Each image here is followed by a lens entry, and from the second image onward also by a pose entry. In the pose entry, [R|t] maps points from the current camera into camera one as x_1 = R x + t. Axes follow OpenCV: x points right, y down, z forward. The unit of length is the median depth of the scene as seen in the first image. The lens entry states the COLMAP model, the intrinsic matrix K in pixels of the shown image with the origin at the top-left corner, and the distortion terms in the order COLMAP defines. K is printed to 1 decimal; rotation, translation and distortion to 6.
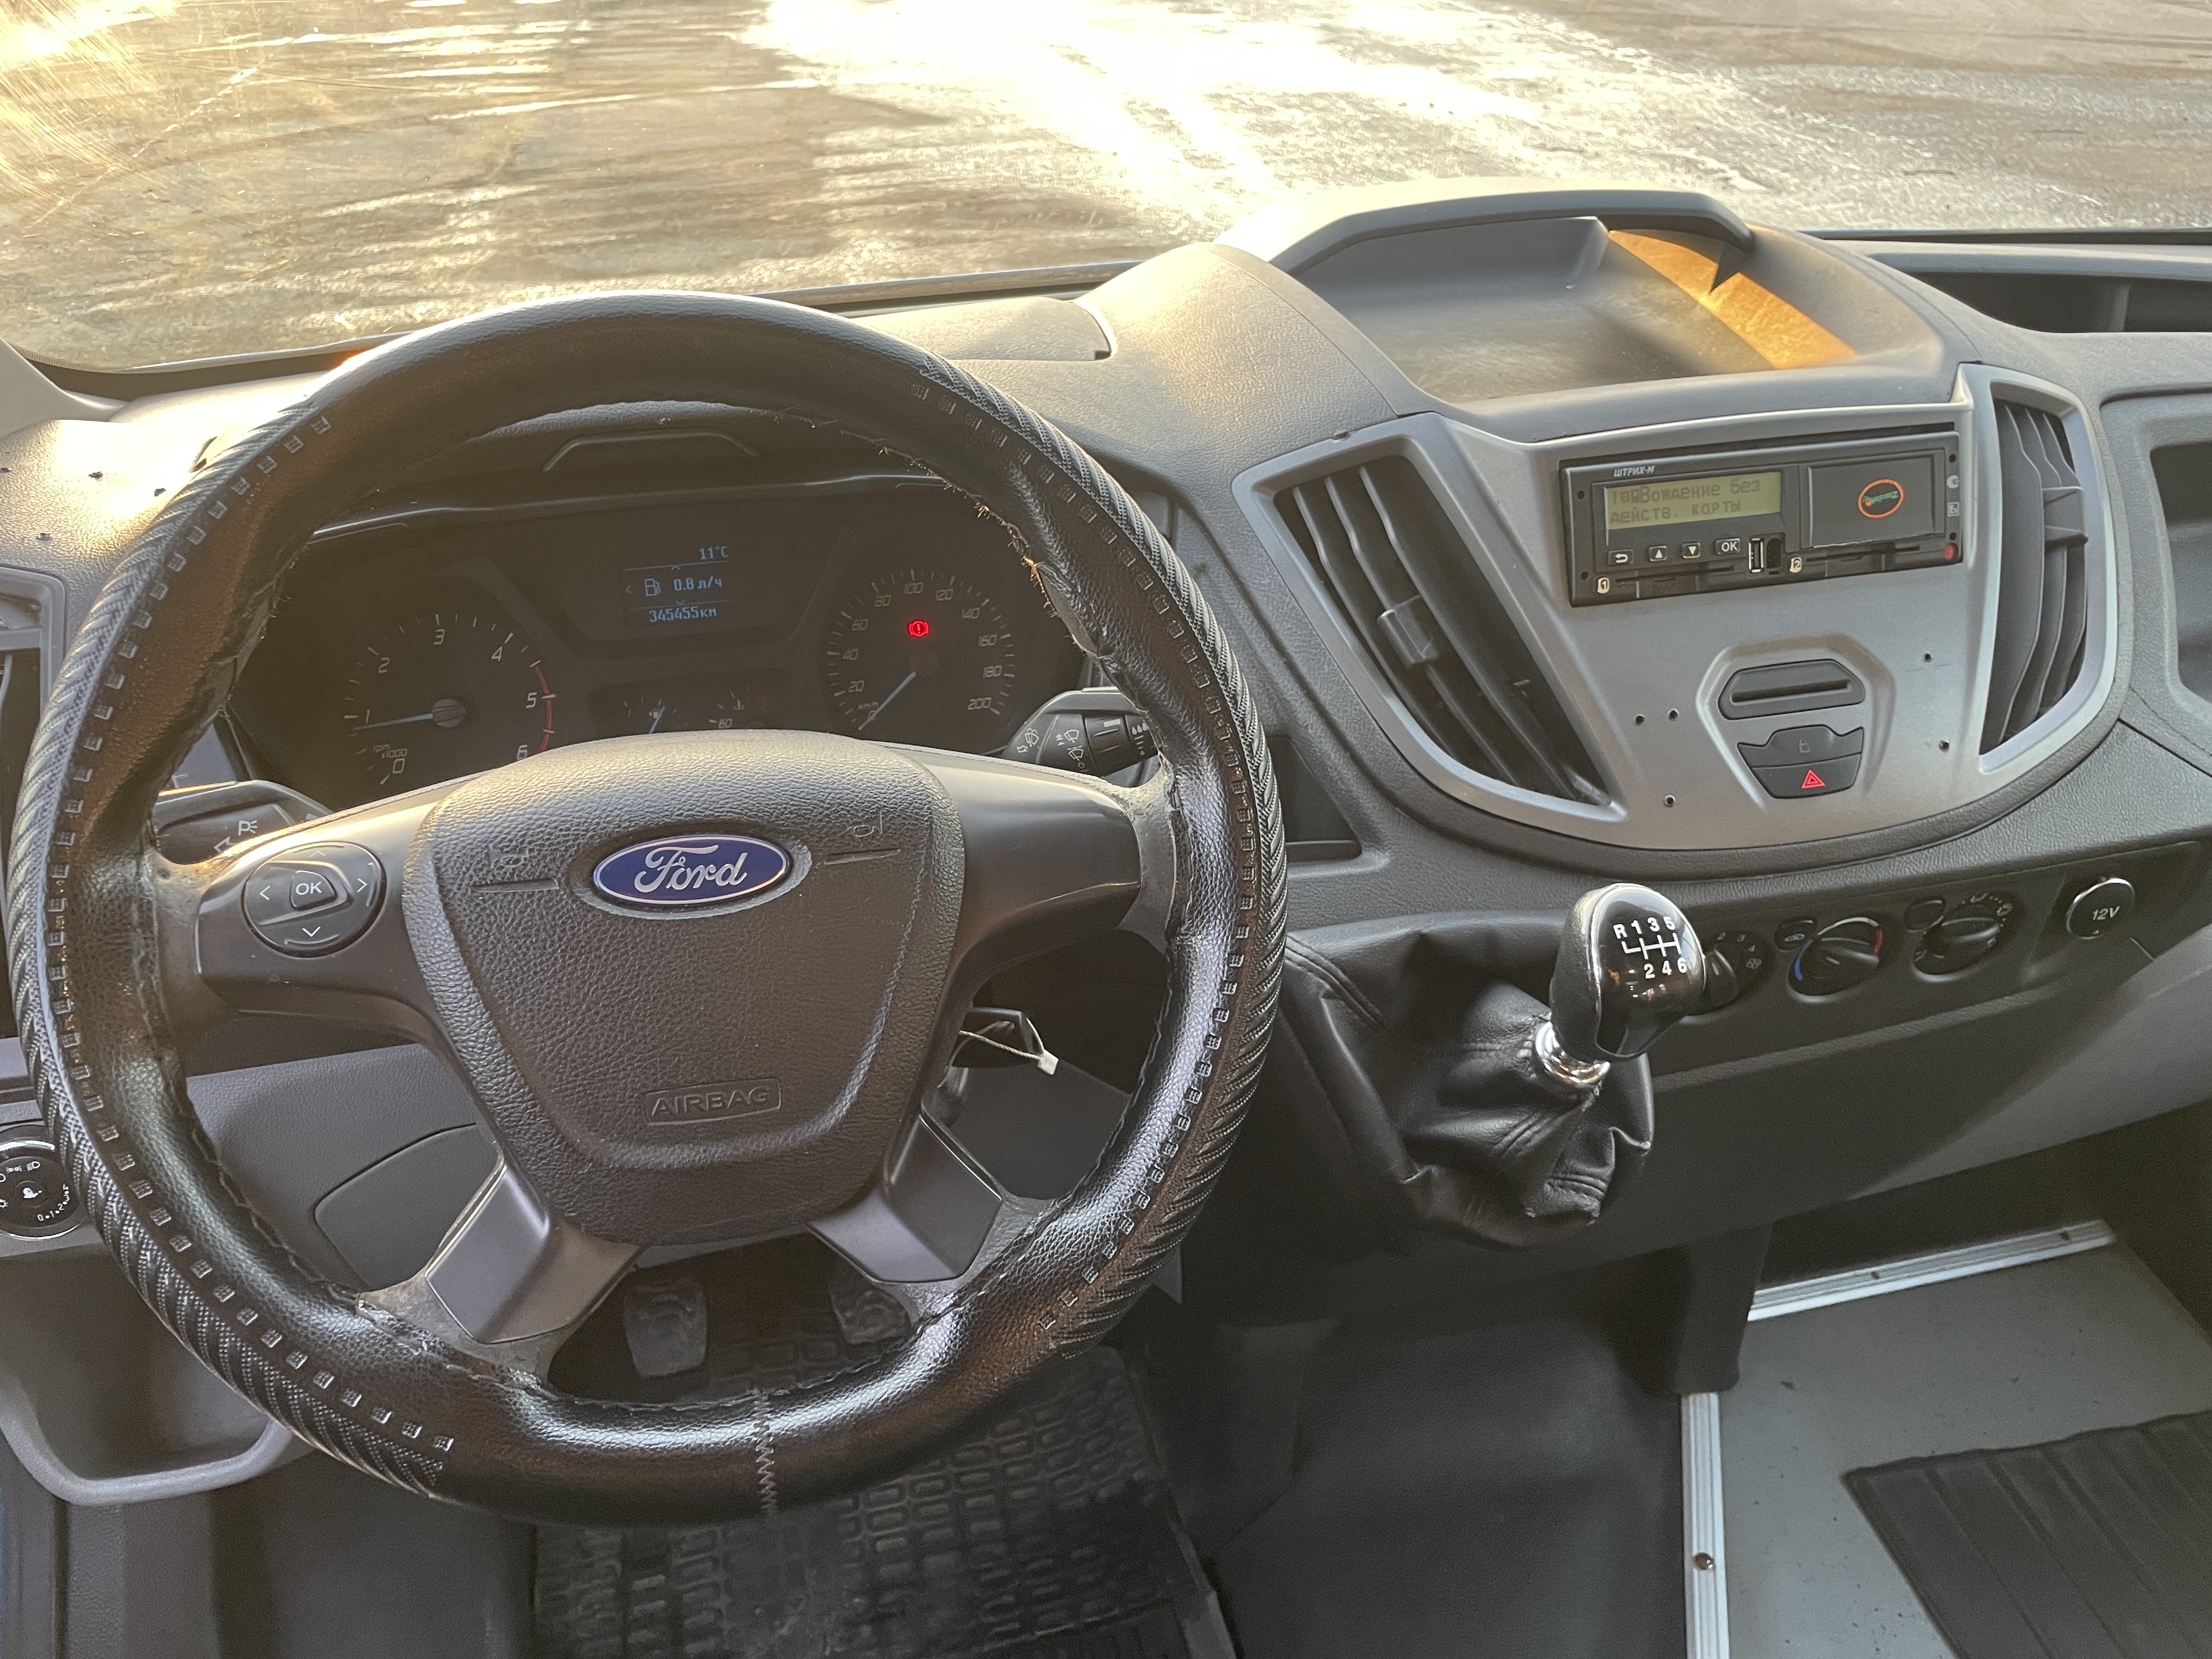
lens RADIAL K [[1669.4, 0, 1113.1], [0, 1669.4, 805.3], [0, 0, 1]] dist [0.068292, -0.098877]
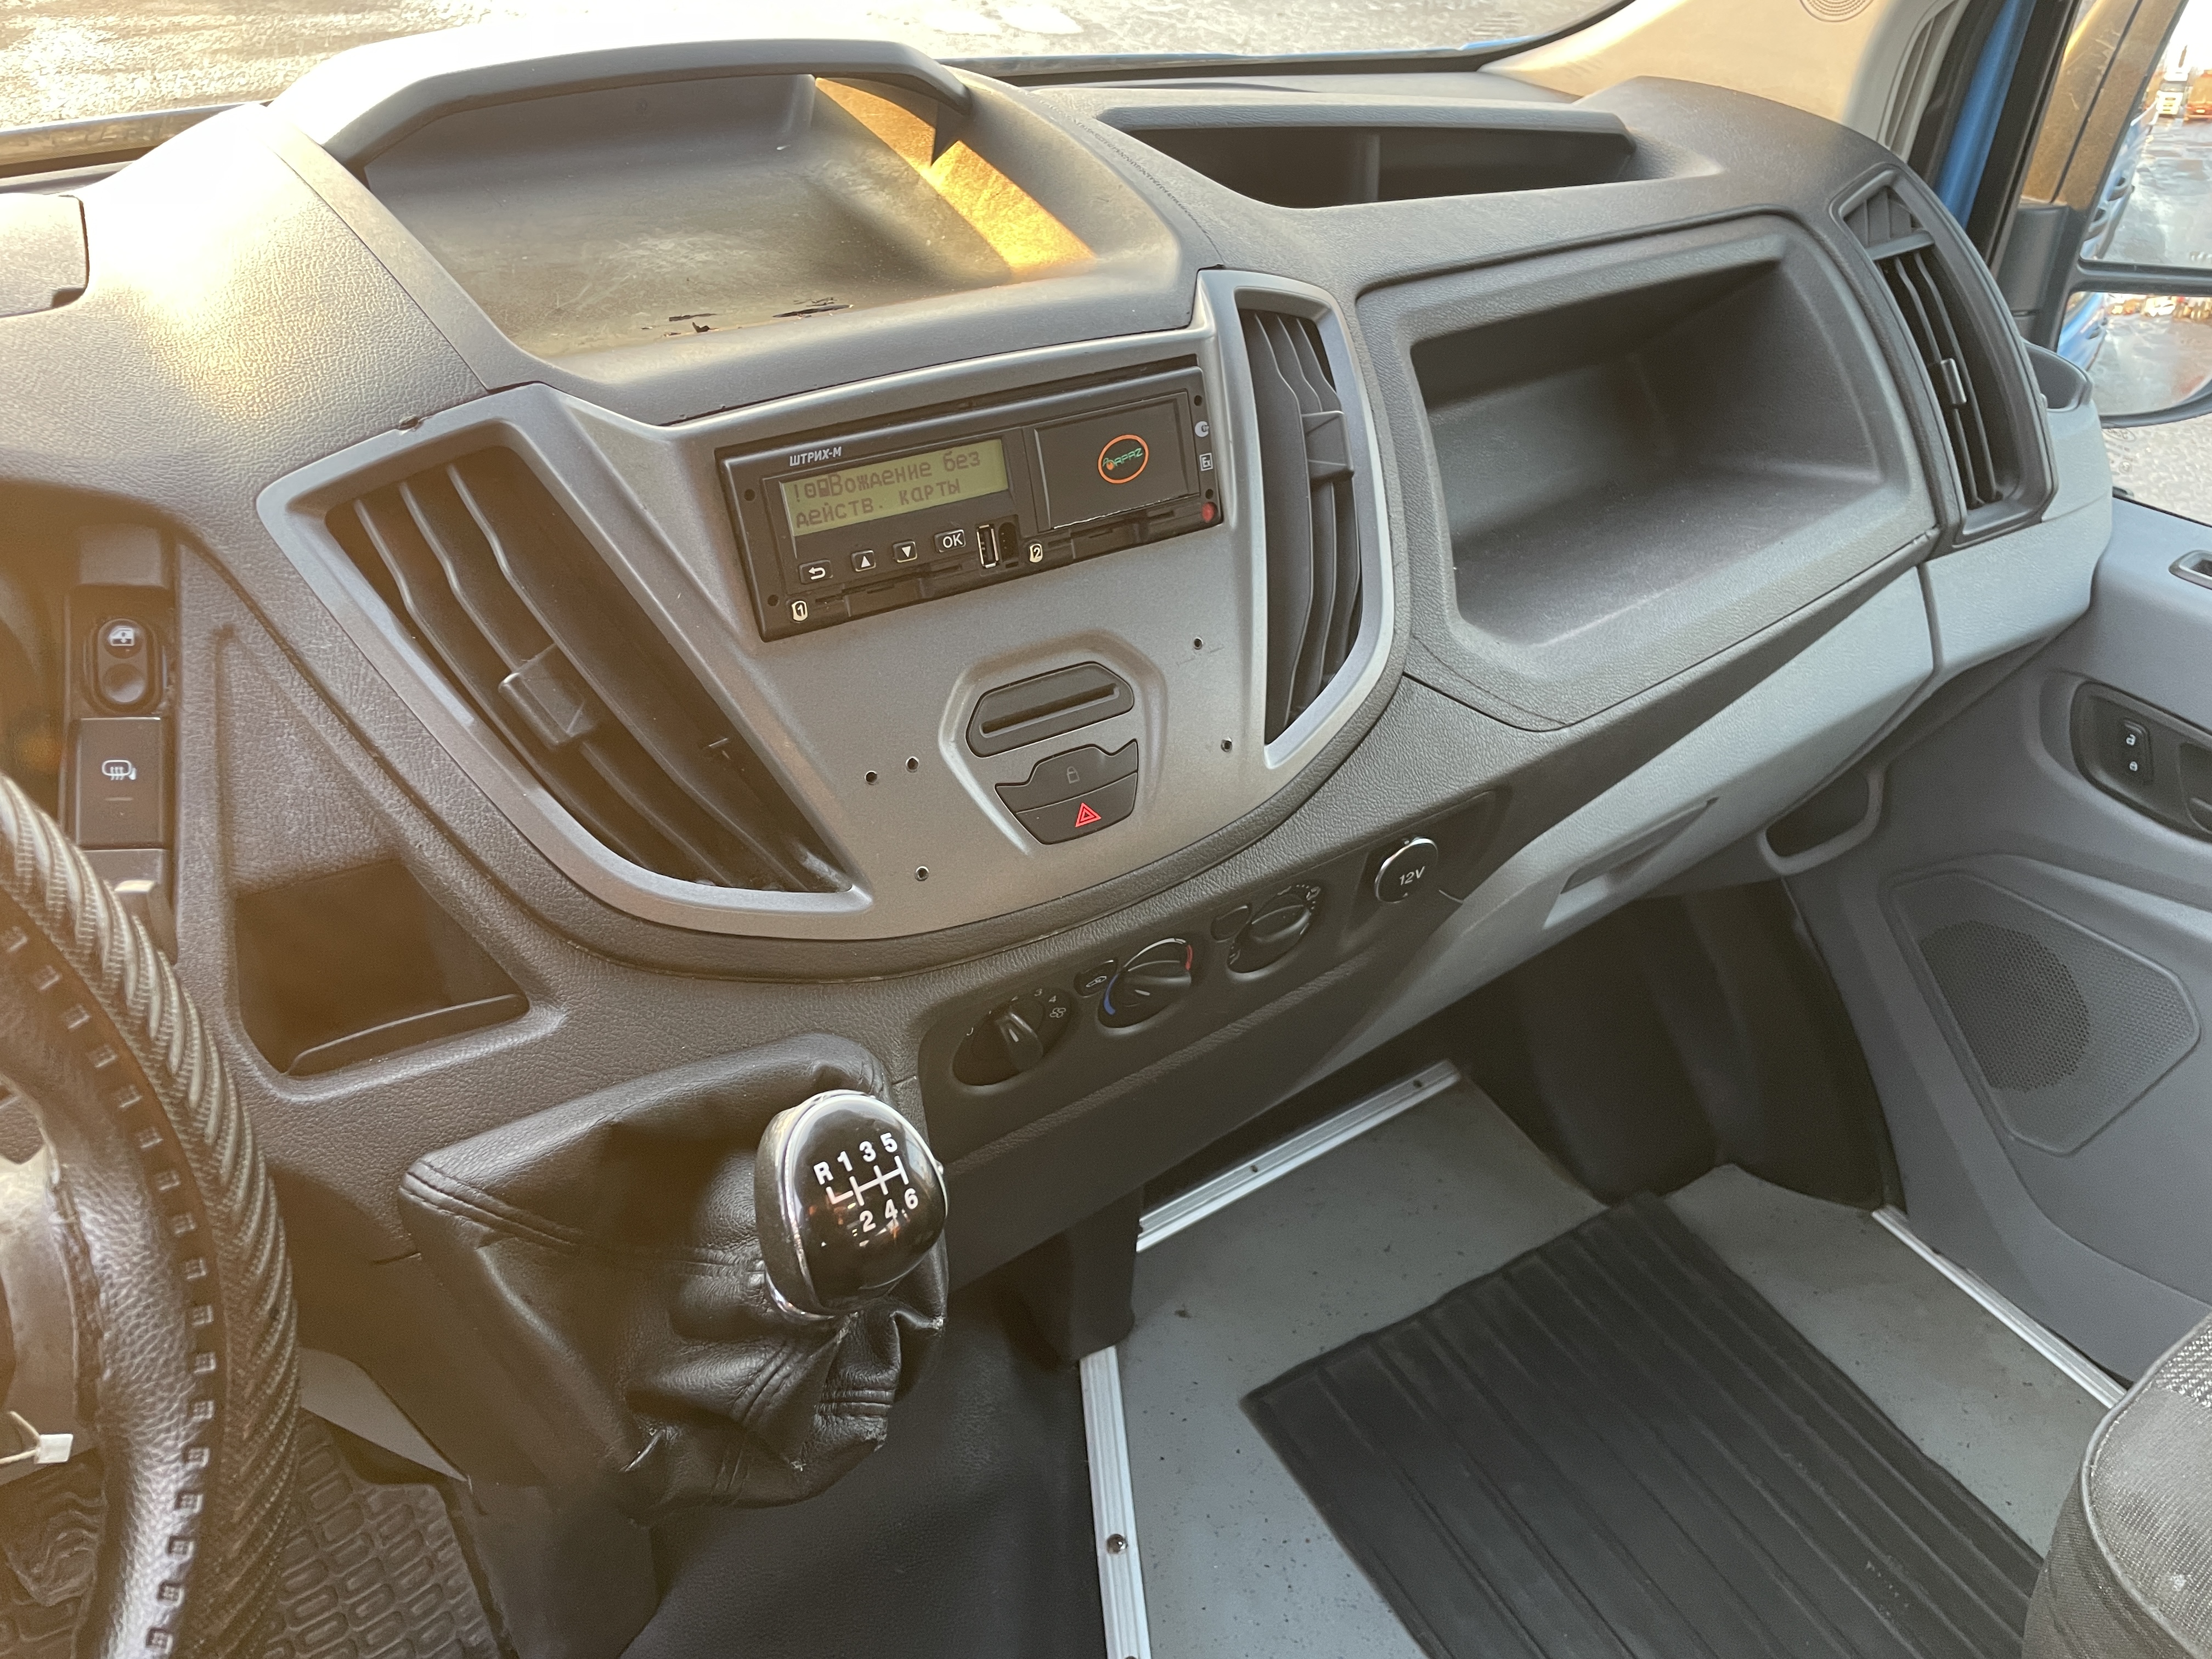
lens RADIAL K [[1686.0, 0, 1113.7], [0, 1686.0, 824.4], [0, 0, 1]] dist [0.091358, -0.115492]
pose [[0.932036, -0.157504, 0.326345, 0.152778], [0.119666, 0.983855, 0.133076, -0.116284], [-0.342036, -0.084979, 0.935836, 0.213922]]
